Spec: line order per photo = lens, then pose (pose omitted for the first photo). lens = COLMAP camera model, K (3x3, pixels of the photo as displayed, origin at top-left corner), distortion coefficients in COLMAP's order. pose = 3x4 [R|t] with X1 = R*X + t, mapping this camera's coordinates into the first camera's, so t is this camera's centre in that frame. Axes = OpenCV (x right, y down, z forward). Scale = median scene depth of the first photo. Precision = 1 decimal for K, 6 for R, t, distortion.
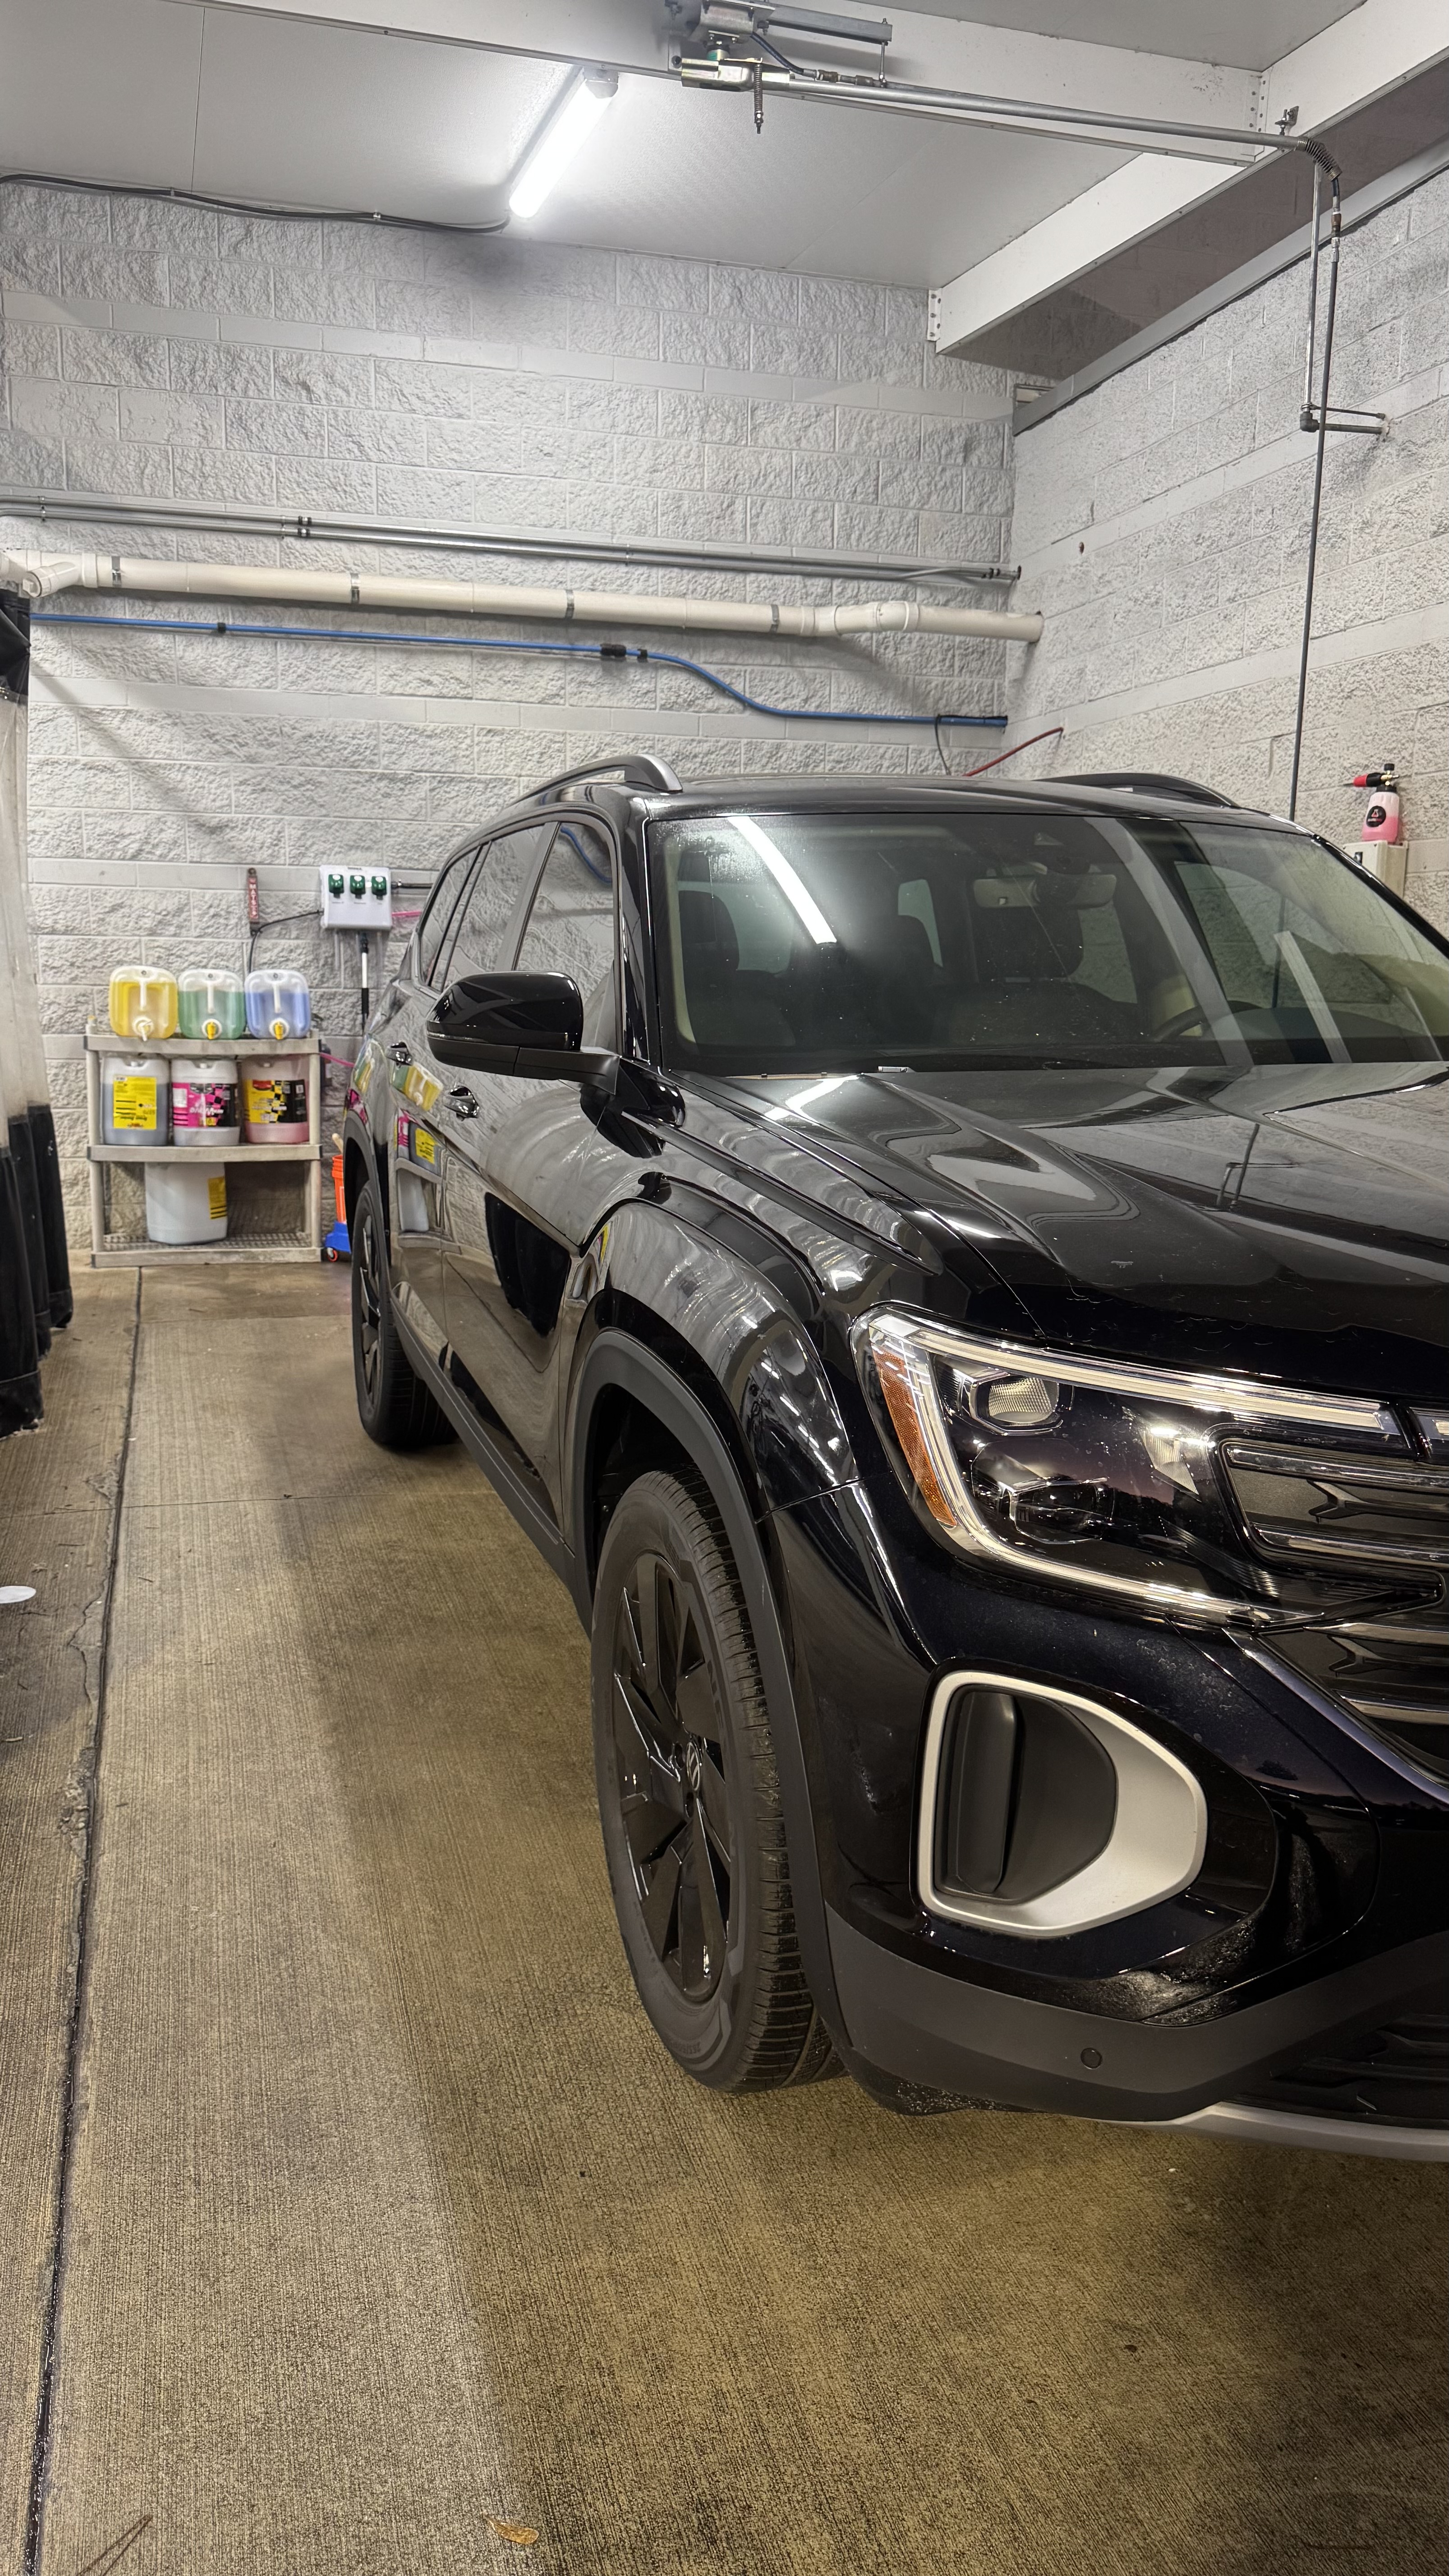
lens RADIAL K [[1864.1, 0, 766.6], [0, 1864.1, 1276.1], [0, 0, 1]] dist [-0.014907, 0.000011]
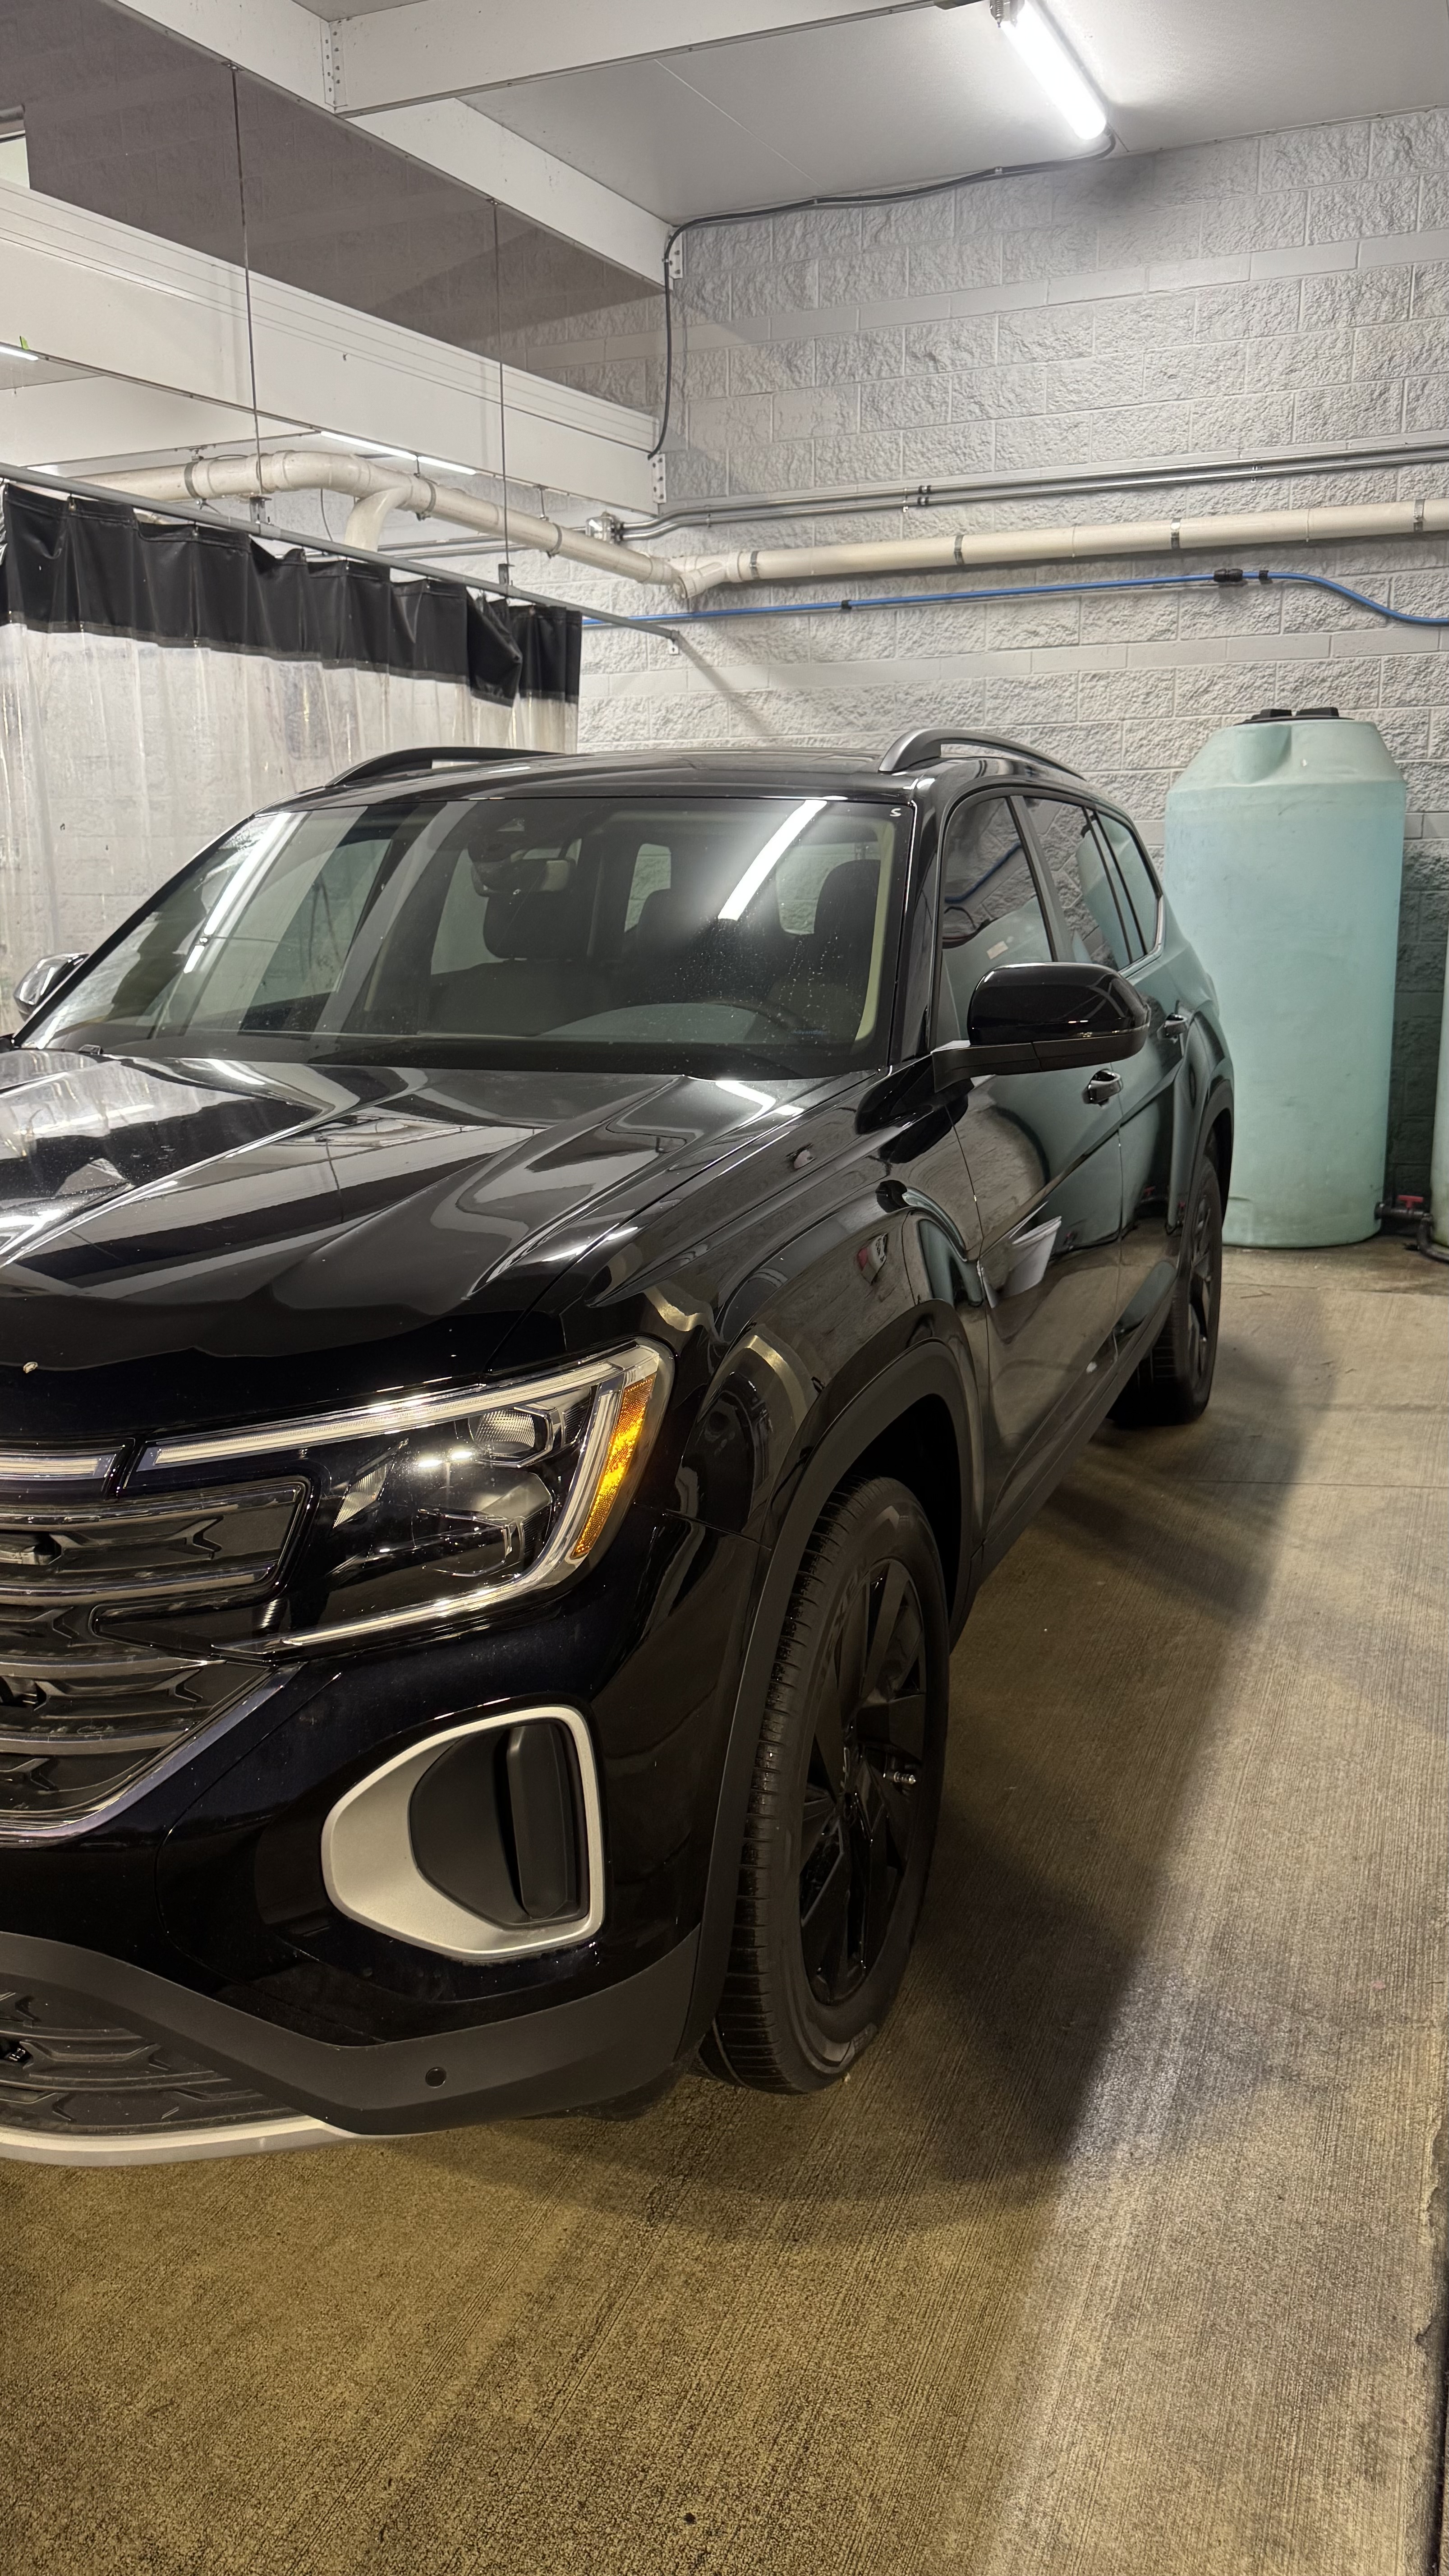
lens RADIAL K [[1864.1, 0, 718.7], [0, 1864.1, 1295.4], [0, 0, 1]] dist [-0.014907, 0.000011]
pose [[0.772384, 0.113163, -0.624994, 0.354781], [-0.084557, 0.993562, 0.075399, -0.026530], [0.629502, -0.005390, 0.776980, 0.114040]]
